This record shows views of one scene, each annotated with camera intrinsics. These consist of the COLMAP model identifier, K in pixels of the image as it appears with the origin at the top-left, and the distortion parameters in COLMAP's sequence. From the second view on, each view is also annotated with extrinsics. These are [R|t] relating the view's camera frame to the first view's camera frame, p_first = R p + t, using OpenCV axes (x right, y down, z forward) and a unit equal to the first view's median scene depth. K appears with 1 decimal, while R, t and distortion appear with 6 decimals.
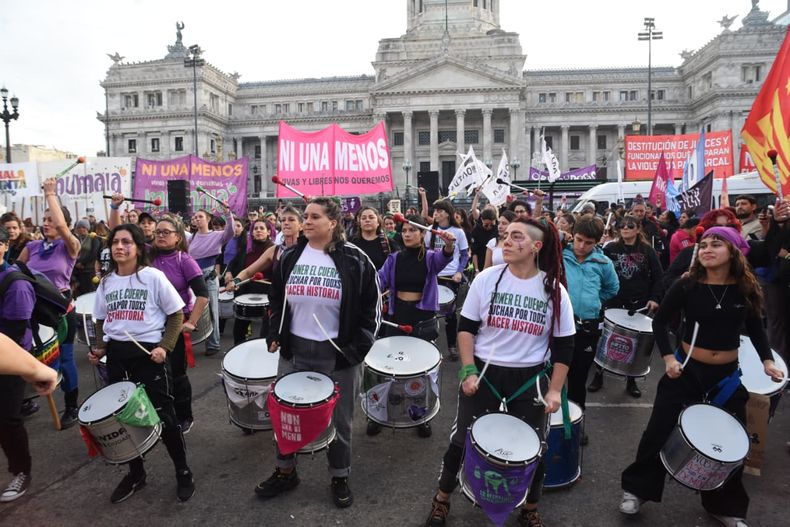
lens RADIAL K [[554.7, 0, 388.0], [0, 554.7, 267.3], [0, 0, 1]] dist [-0.078832, 0.028059]
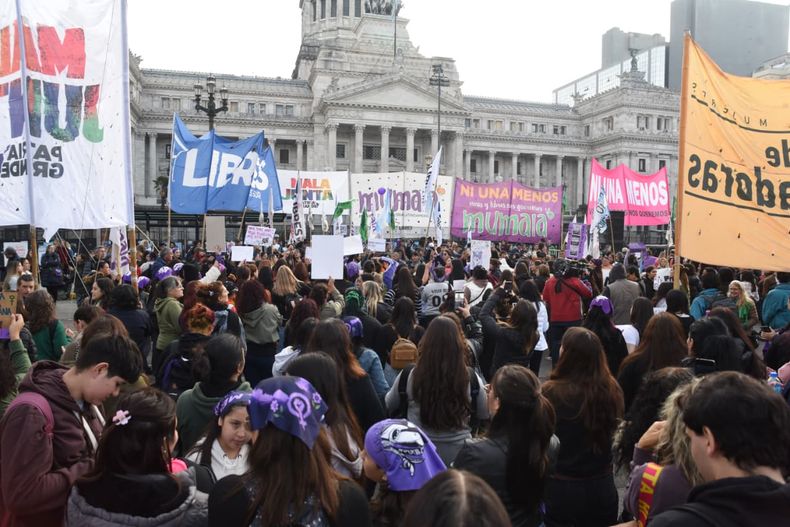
lens RADIAL K [[596.3, 0, 397.4], [0, 596.3, 264.3], [0, 0, 1]] dist [-0.077686, -0.004371]
pose [[0.915695, 0.007372, 0.401805, -0.324994], [0.004753, 0.999563, -0.029172, -0.003446], [-0.401845, 0.028622, 0.915260, 0.015287]]
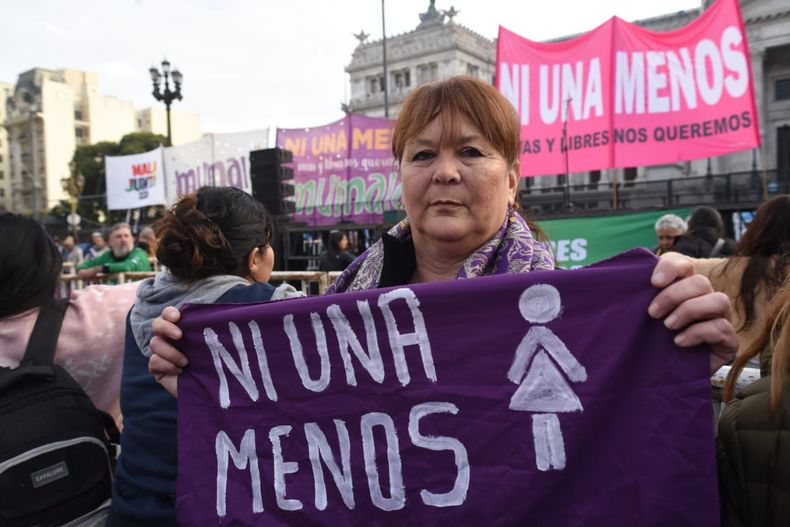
lens RADIAL K [[634.1, 0, 376.1], [0, 634.1, 265.0], [0, 0, 1]] dist [-0.017167, 0.019568]
pose [[0.881585, 0.005511, -0.471994, -0.006771], [-0.013649, 0.999811, -0.013819, -0.012043], [0.471828, 0.018625, 0.881494, 0.135750]]
